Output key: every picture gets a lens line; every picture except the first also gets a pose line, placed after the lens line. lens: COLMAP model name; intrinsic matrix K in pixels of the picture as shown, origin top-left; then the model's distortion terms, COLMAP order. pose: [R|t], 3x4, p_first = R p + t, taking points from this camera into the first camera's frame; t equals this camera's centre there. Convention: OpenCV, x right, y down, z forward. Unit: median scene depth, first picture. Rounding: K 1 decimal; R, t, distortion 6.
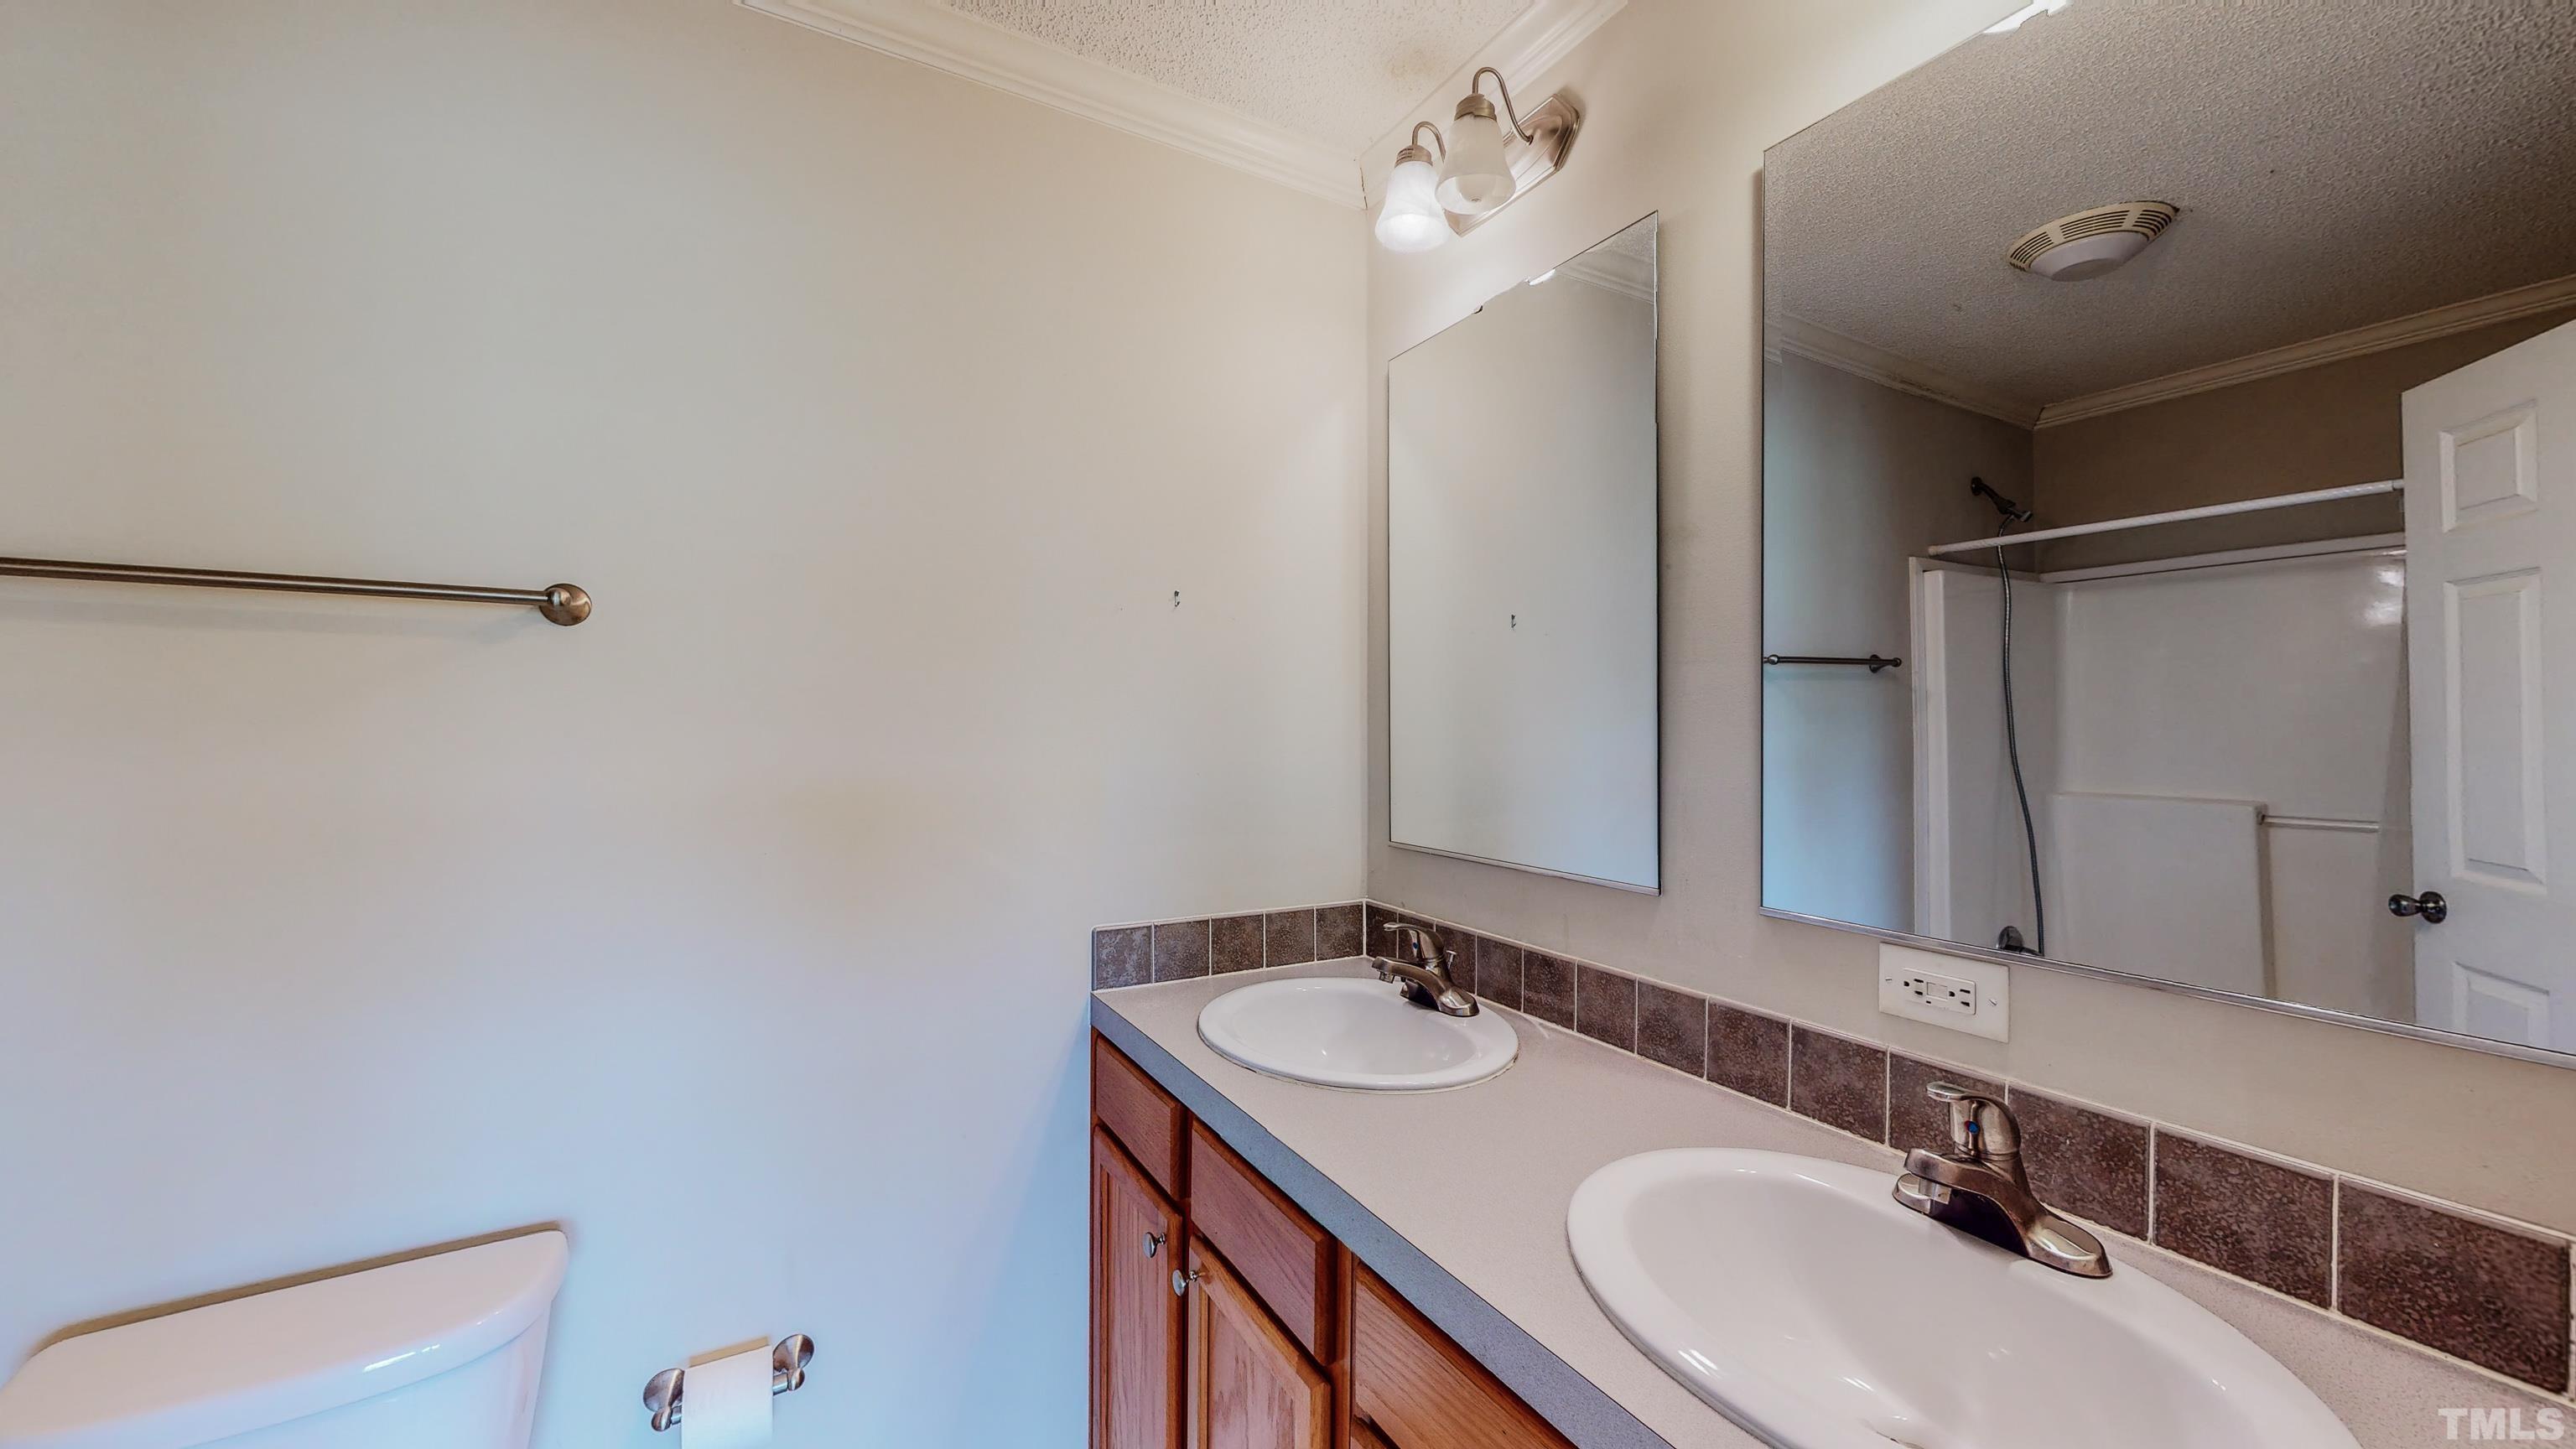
lens RADIAL K [[944.4, 0, 1287.2], [0, 944.4, 728.0], [0, 0, 1]] dist [-0.000268, 0.000192]
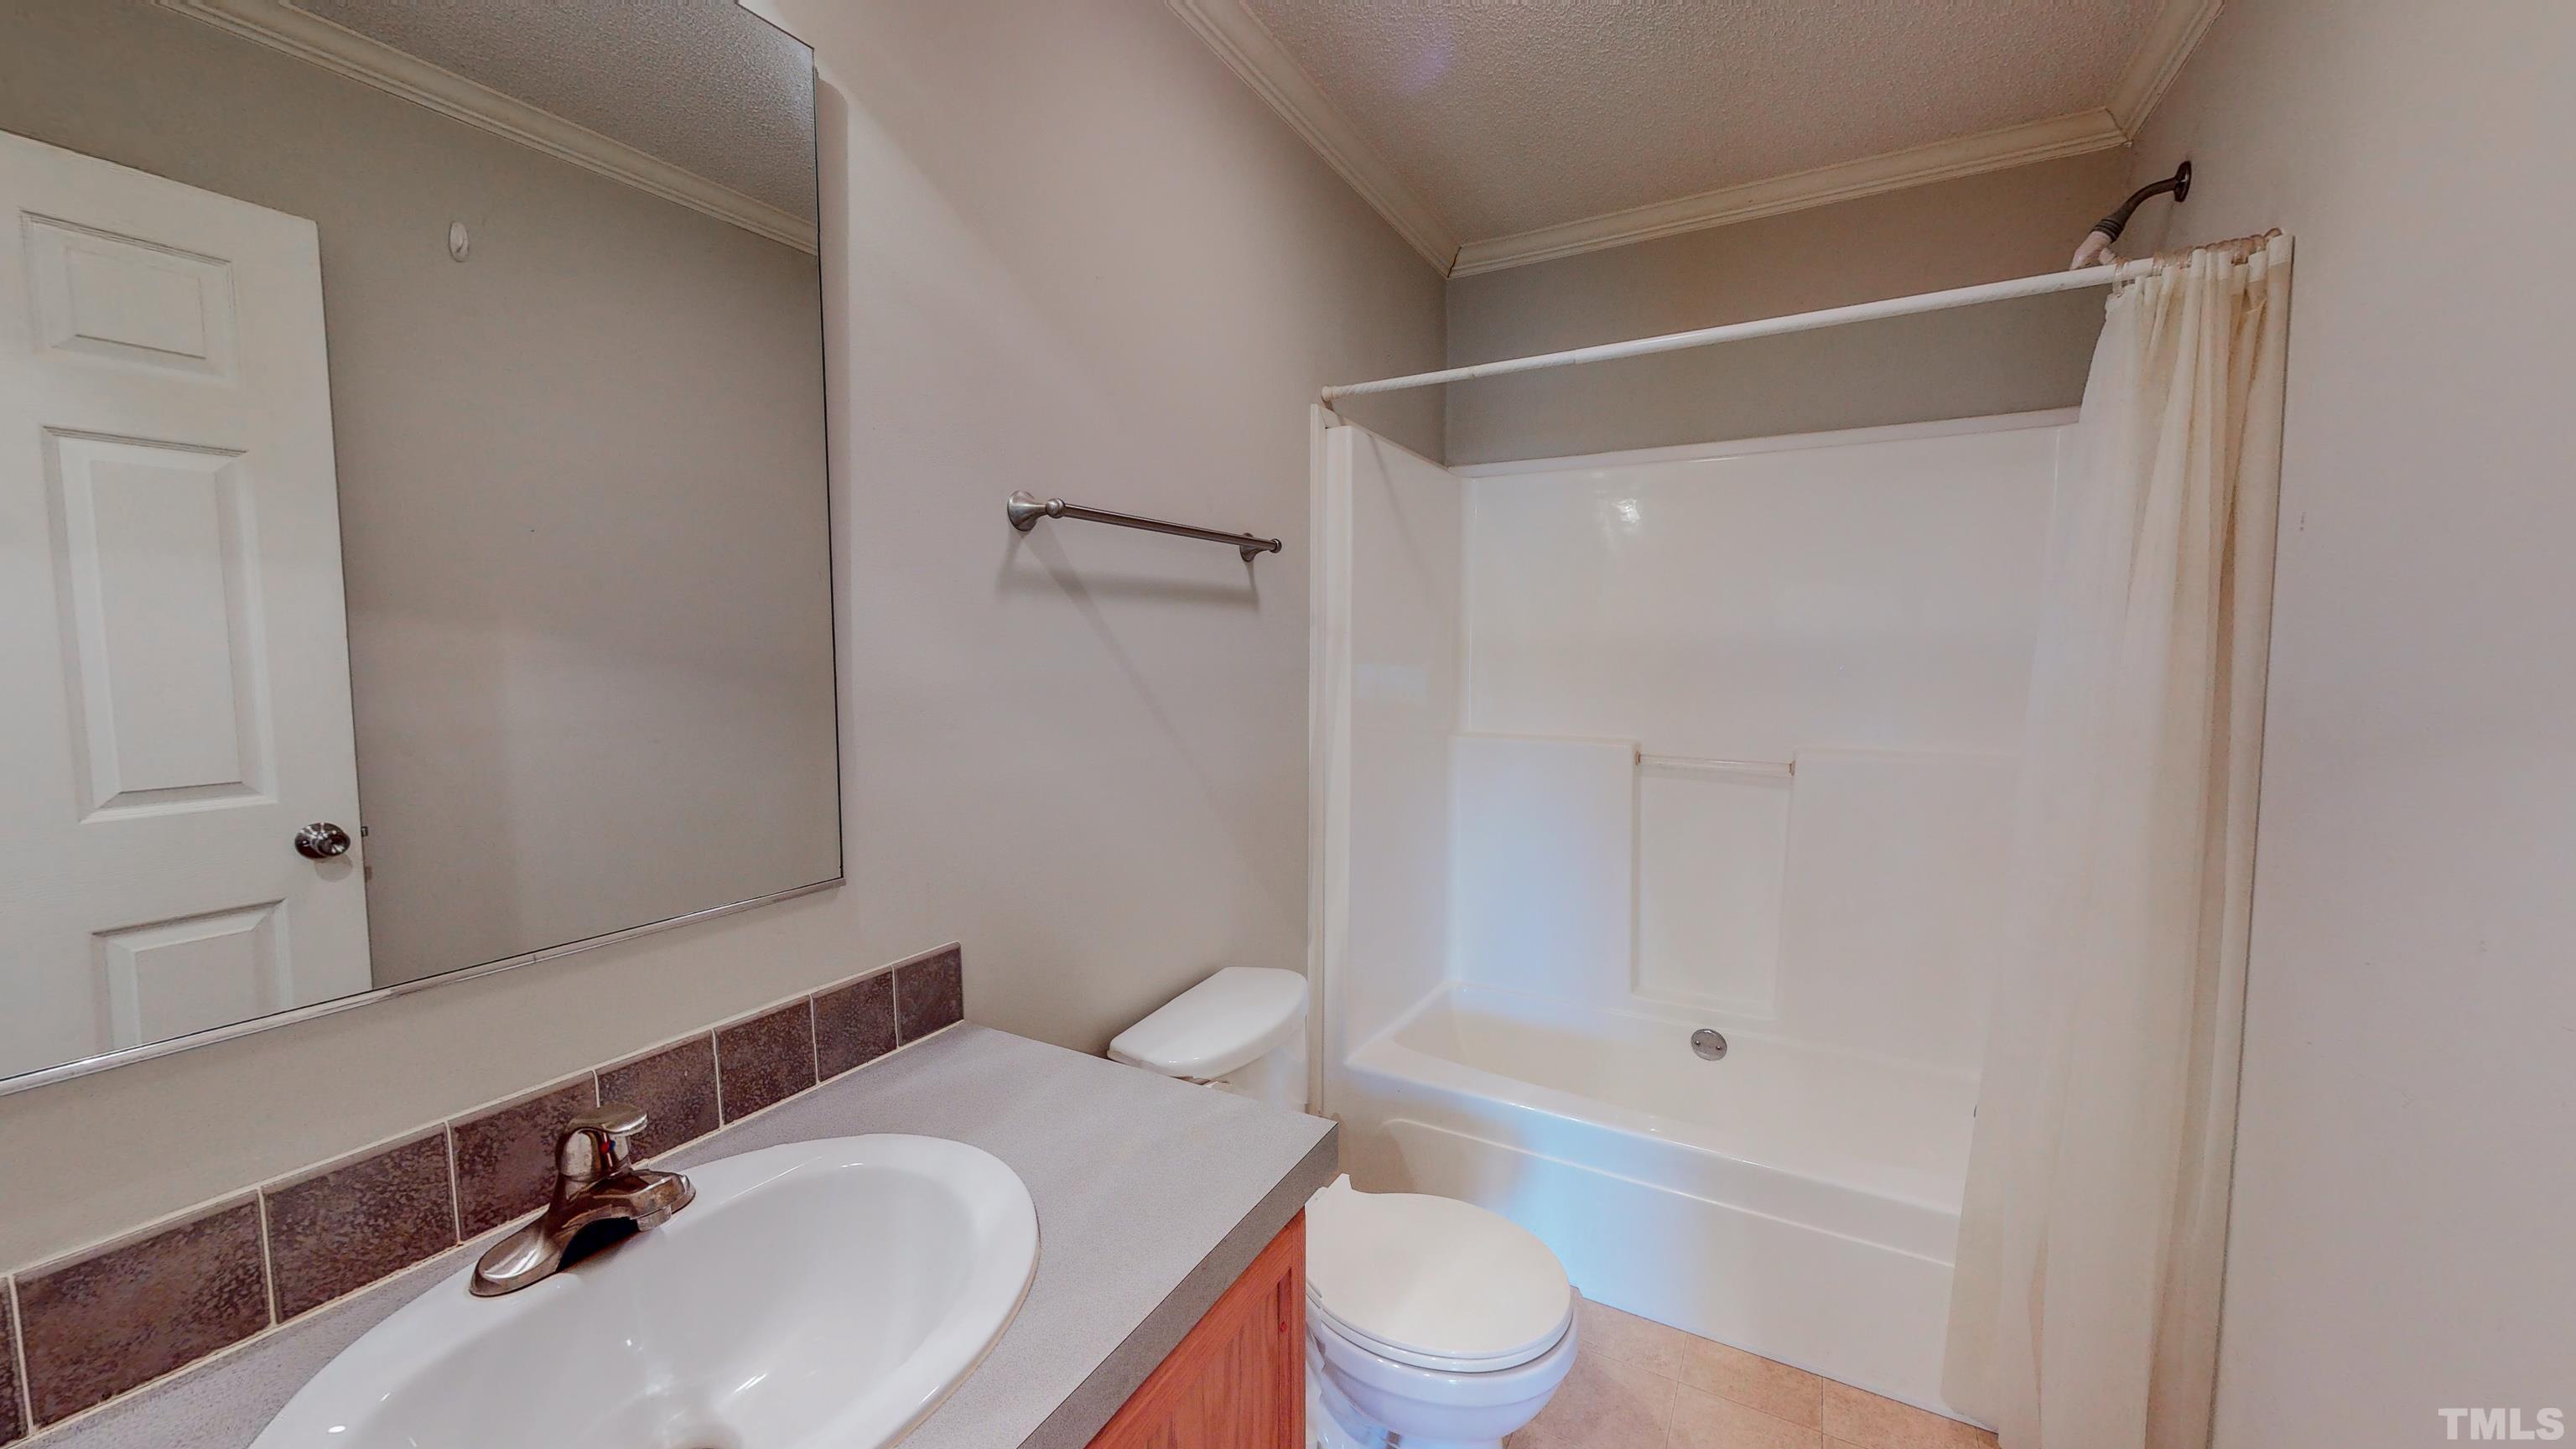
lens RADIAL K [[944.4, 0, 1287.2], [0, 944.4, 728.0], [0, 0, 1]] dist [-0.000268, 0.000192]
pose [[0.855936, -0.039717, 0.515554, 0.313187], [-0.003957, 0.996513, 0.083340, -0.011213], [-0.517067, -0.073374, 0.852794, 0.455953]]
